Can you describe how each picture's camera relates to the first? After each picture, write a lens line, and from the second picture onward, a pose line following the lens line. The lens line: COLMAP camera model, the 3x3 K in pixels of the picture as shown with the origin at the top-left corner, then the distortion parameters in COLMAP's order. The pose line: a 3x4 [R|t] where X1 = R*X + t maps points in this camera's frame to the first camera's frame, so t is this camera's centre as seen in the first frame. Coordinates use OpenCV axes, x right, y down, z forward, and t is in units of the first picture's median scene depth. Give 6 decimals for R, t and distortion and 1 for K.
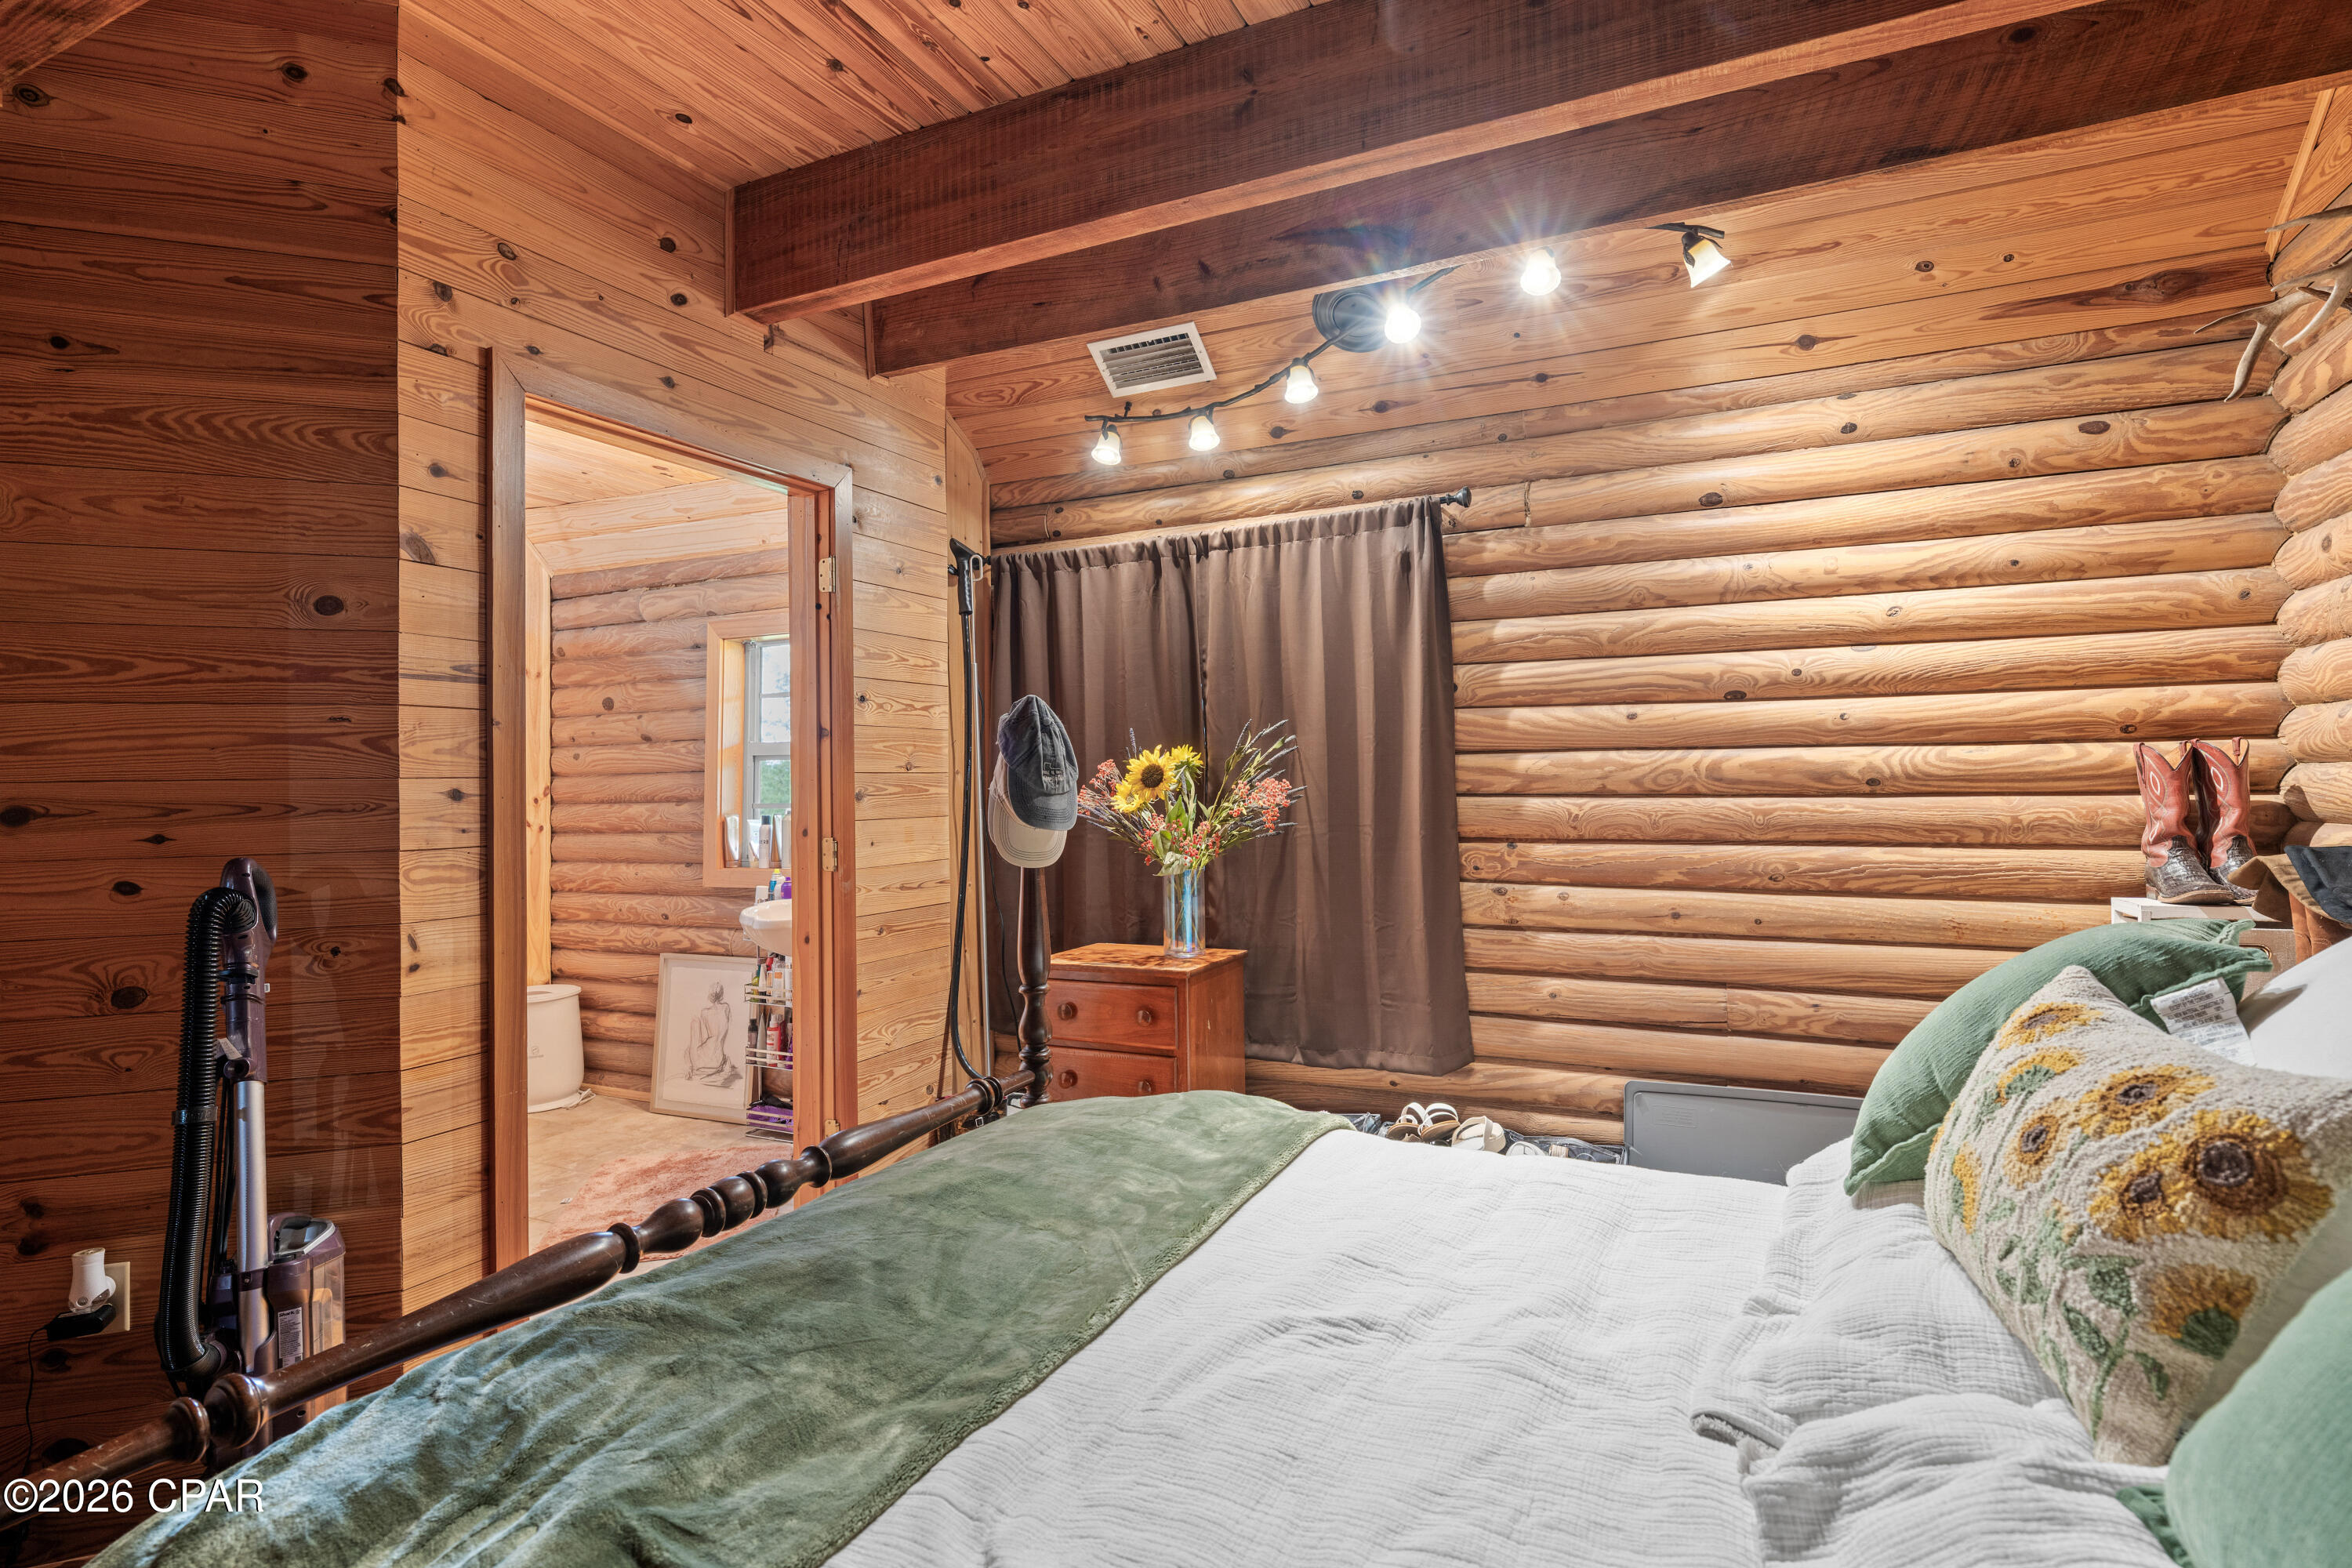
lens RADIAL K [[1160.6, 0, 1191.4], [0, 1160.6, 778.4], [0, 0, 1]] dist [0.002825, -0.000873]
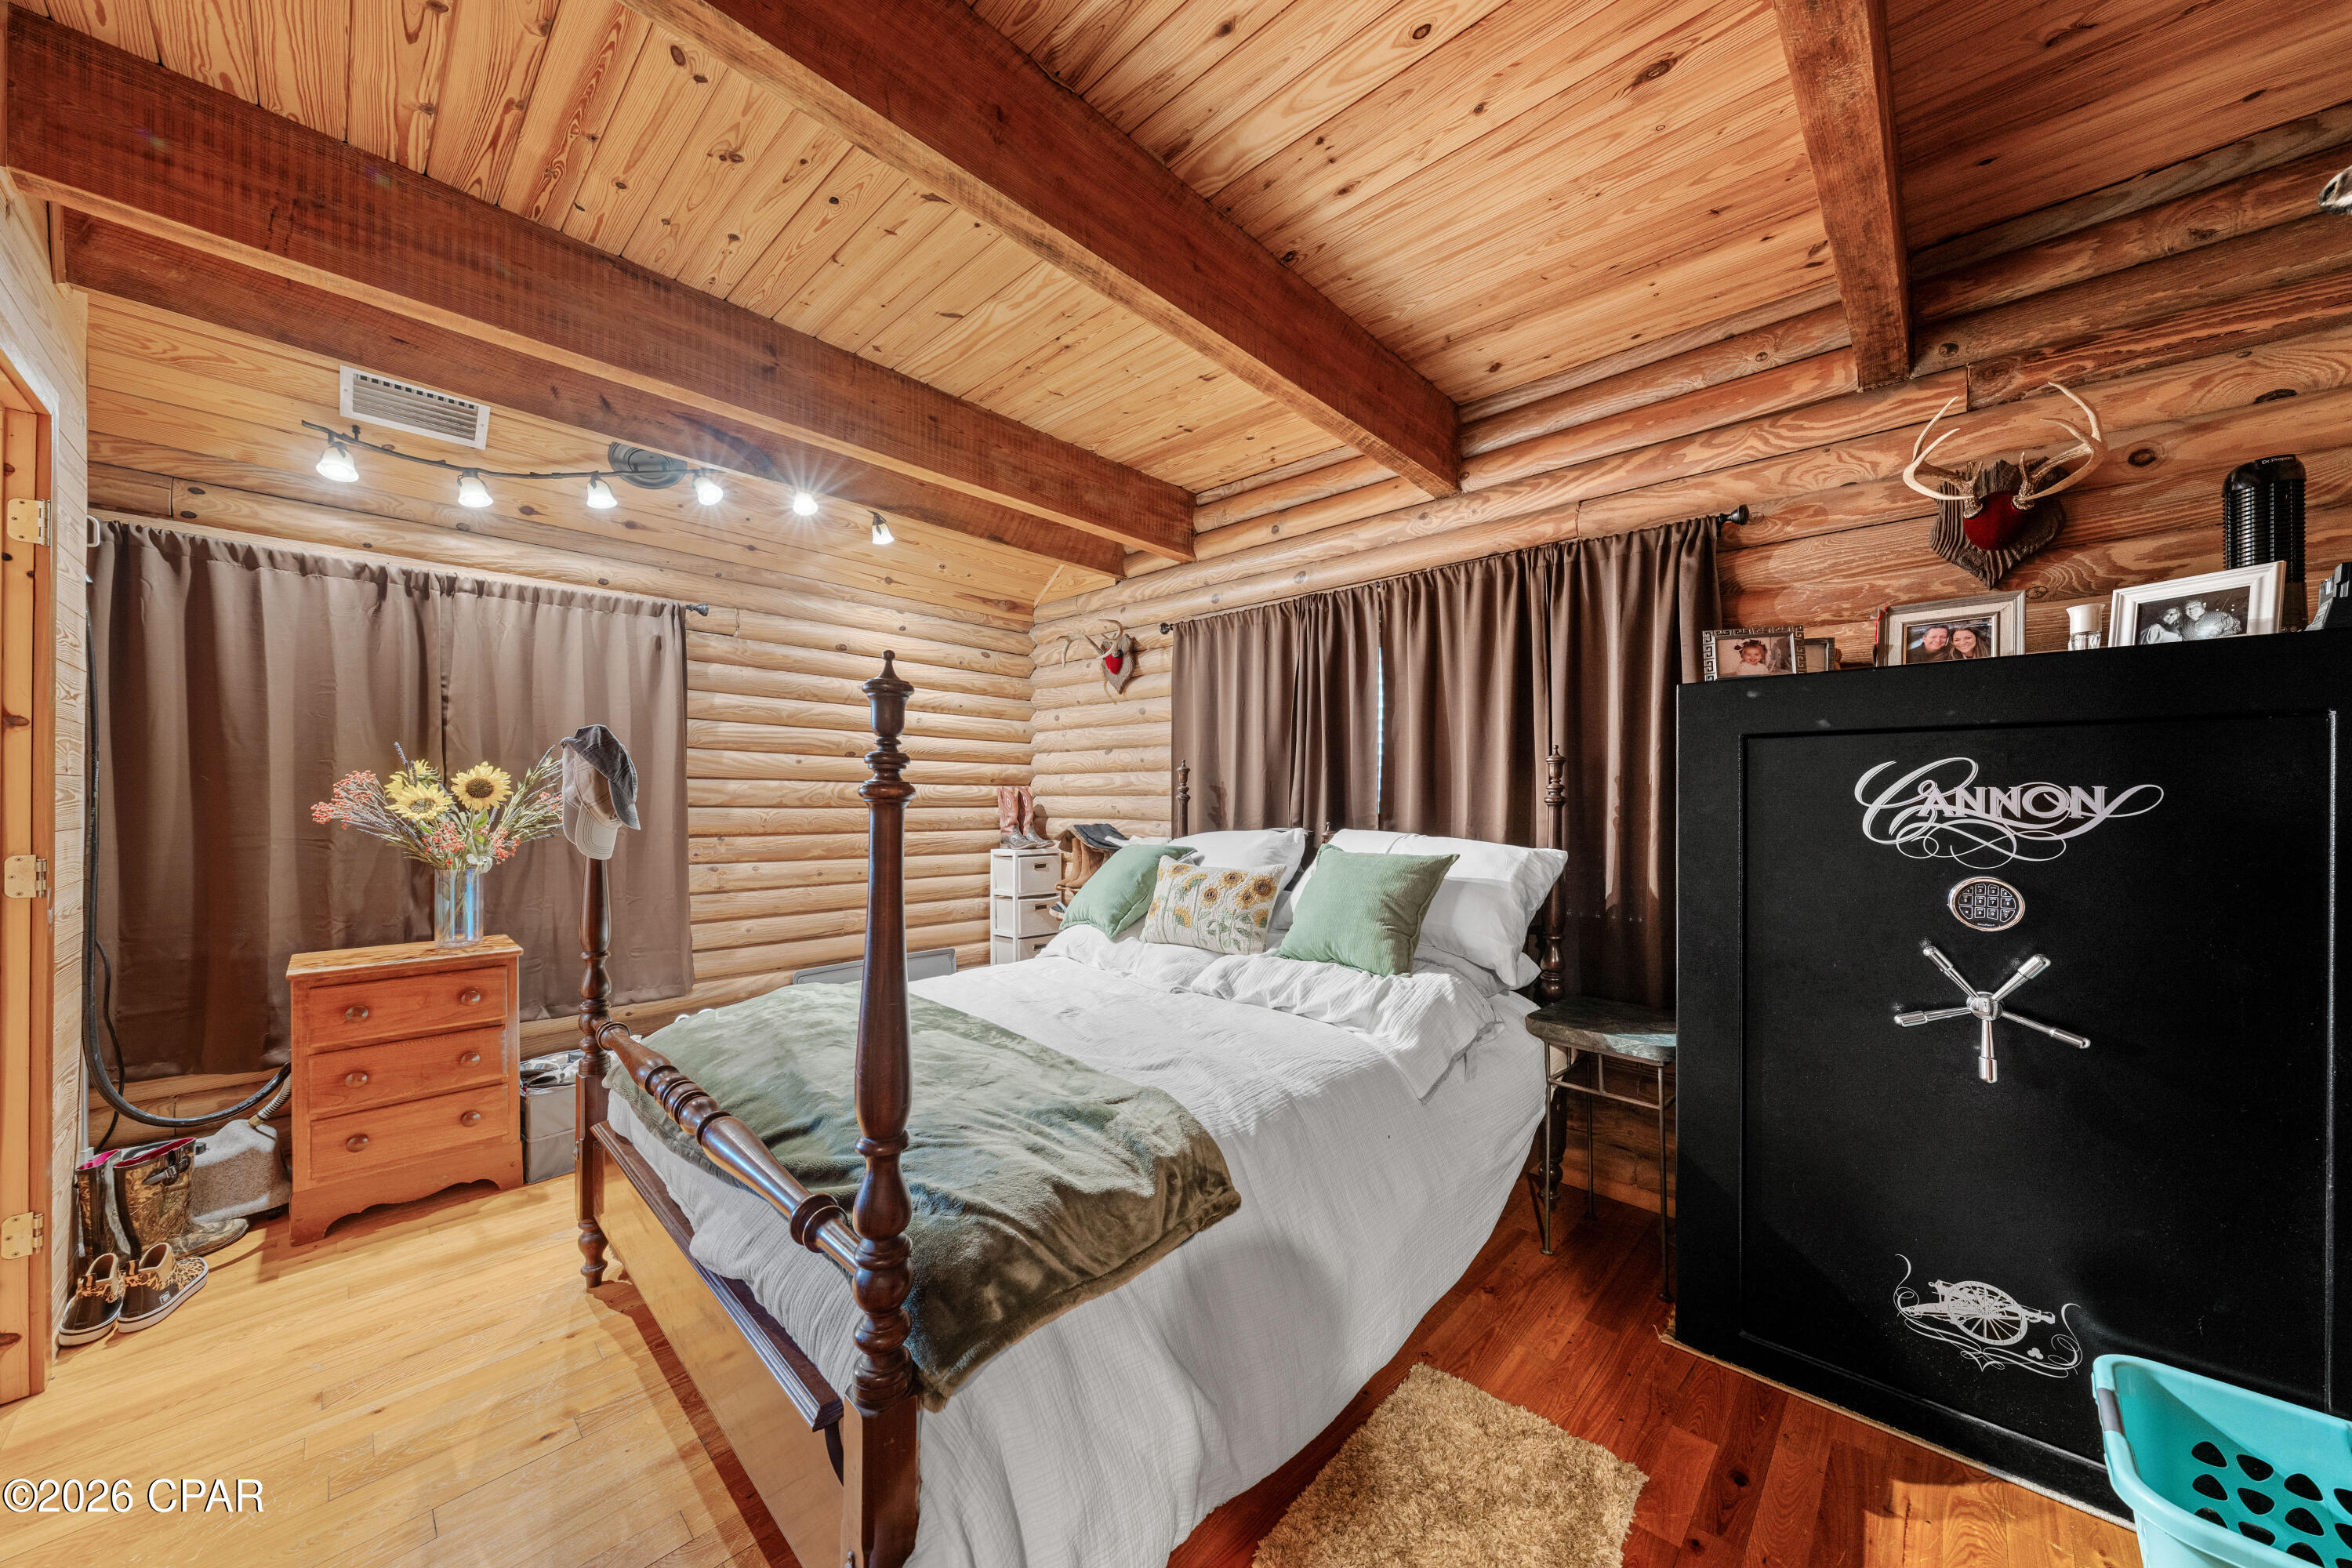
lens RADIAL K [[802.4, 0, 1172.4], [0, 802.4, 798.1], [0, 0, 1]] dist [-0.000696, -0.000217]
pose [[0.312020, 0.016017, 0.949941, -0.551921], [-0.013519, 0.999832, -0.012418, 0.008146], [-0.949979, -0.008967, 0.312183, 0.089740]]
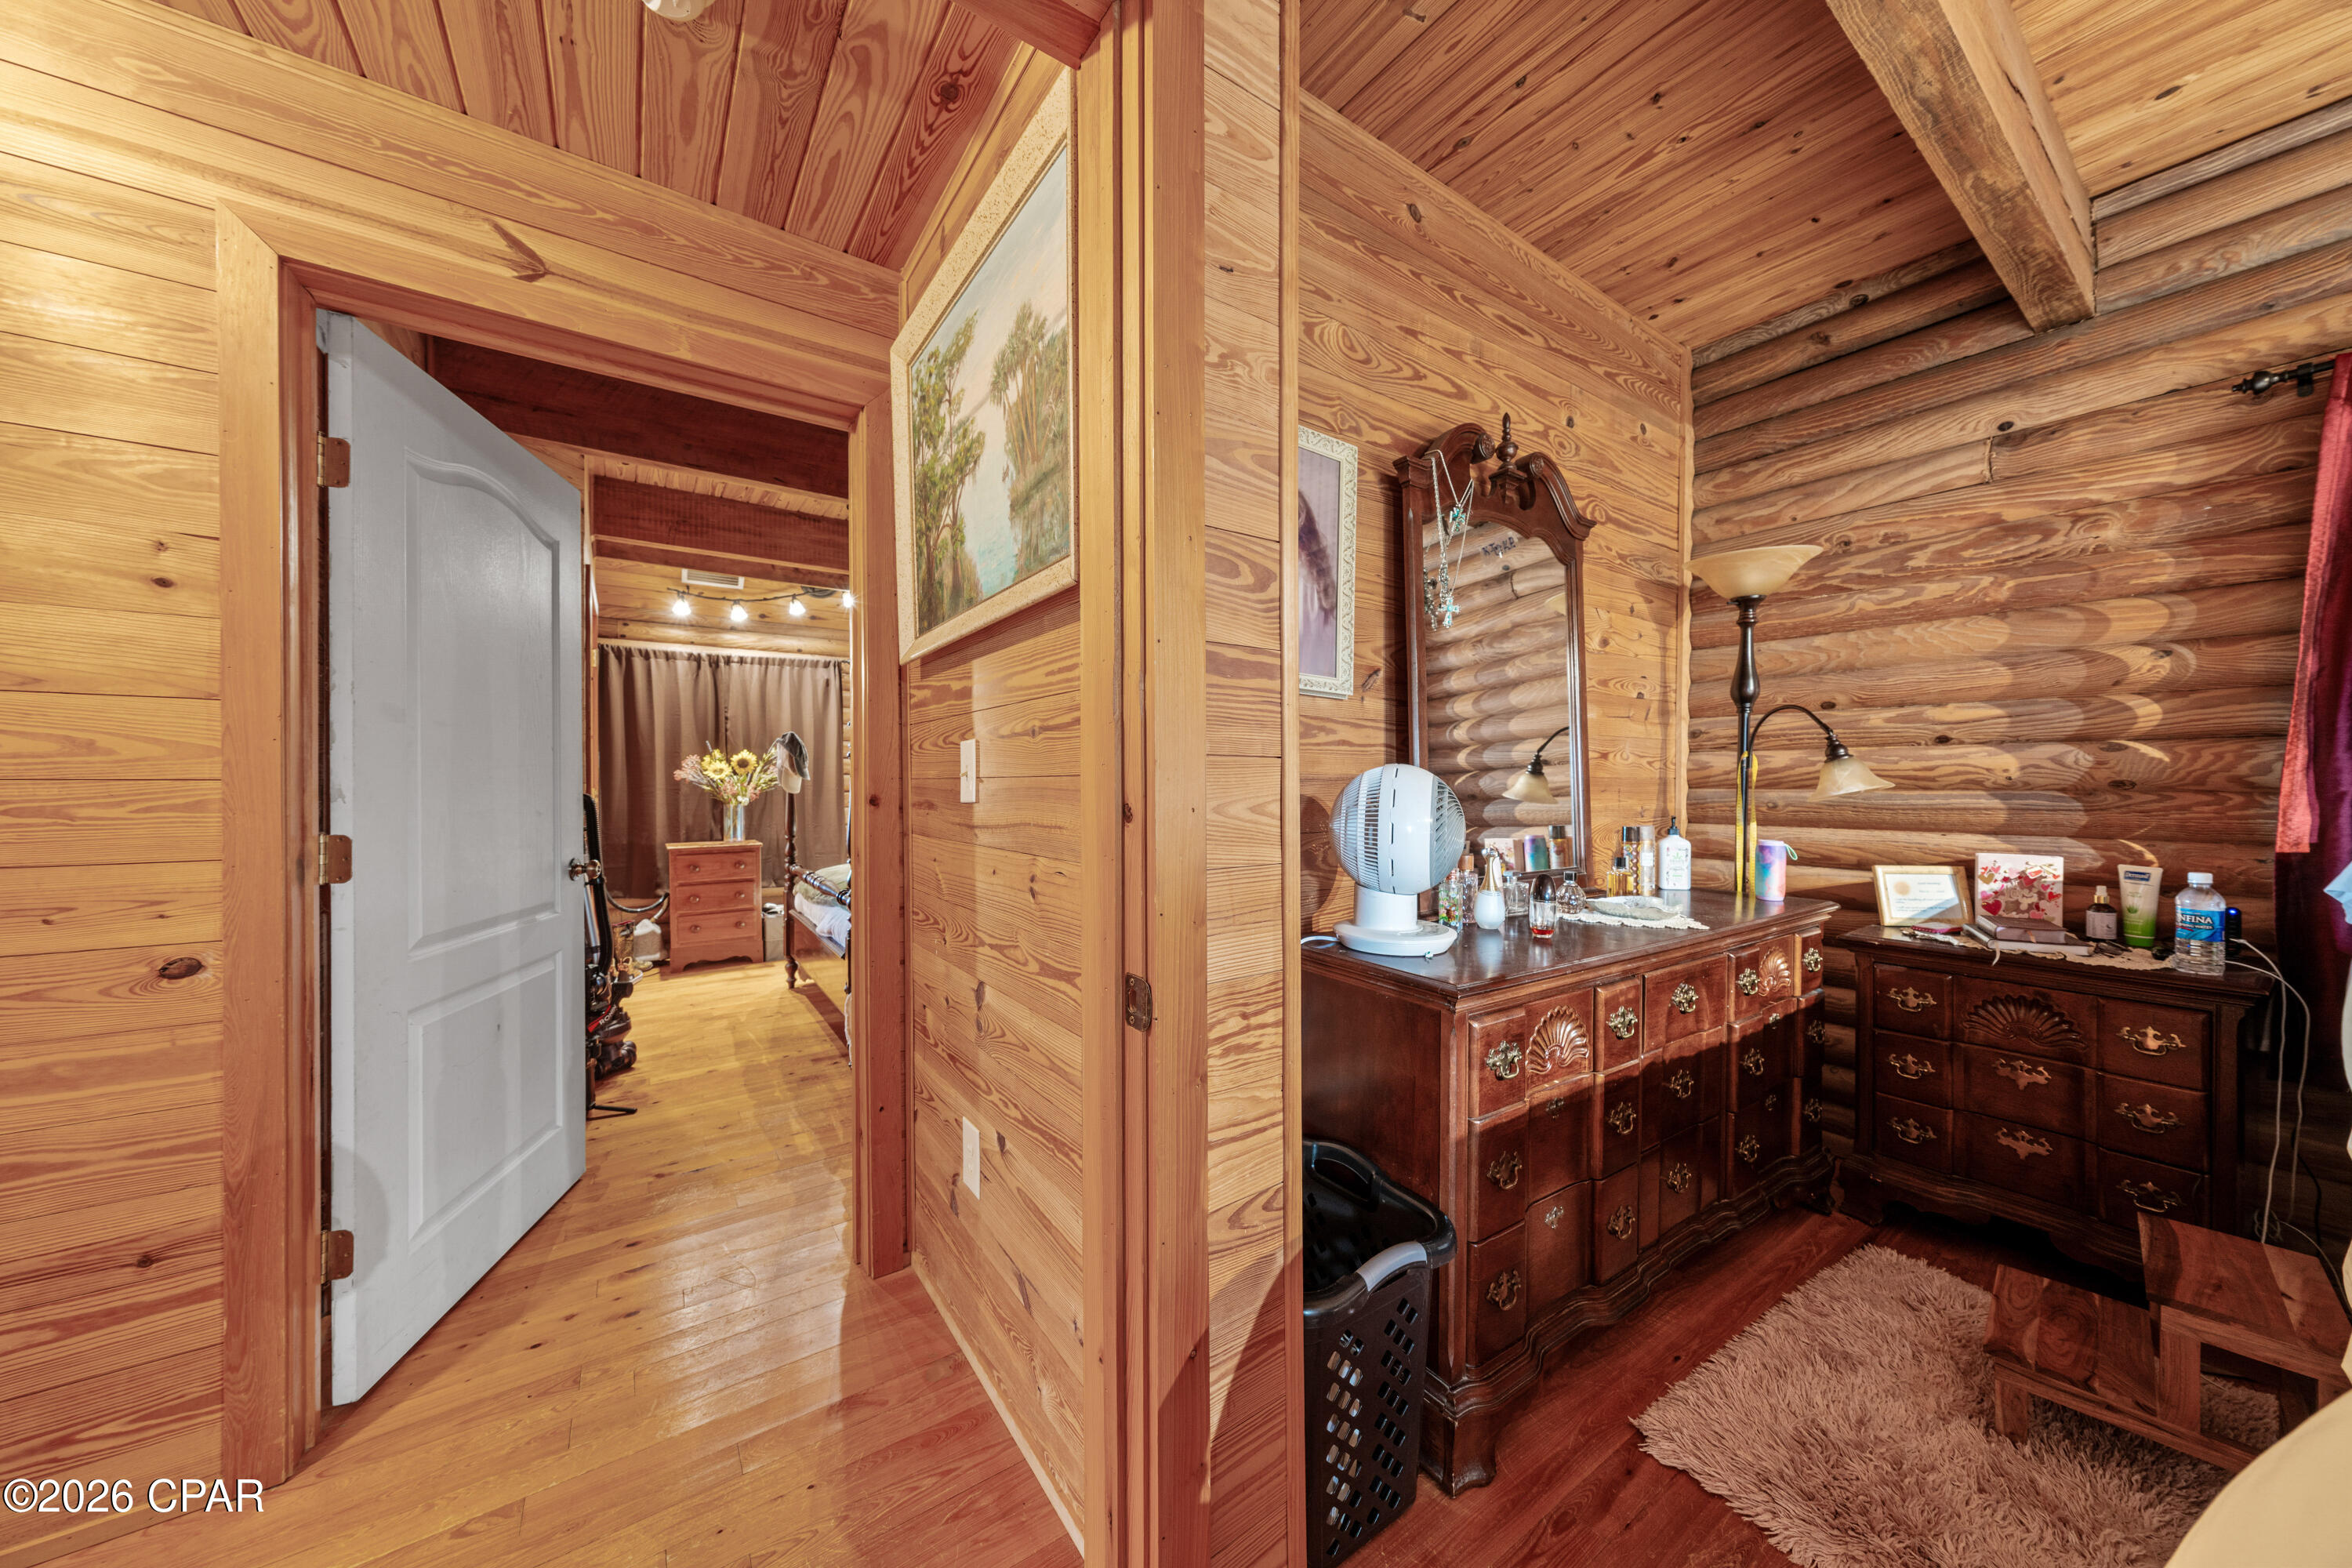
lens RADIAL K [[802.4, 0, 1177.2], [0, 802.4, 786.4], [0, 0, 1]] dist [-0.000696, -0.000217]
pose [[0.499421, 0.008329, 0.866320, -0.955905], [-0.010125, 0.999942, -0.003777, 0.040285], [-0.866301, -0.006885, 0.499476, -0.546683]]
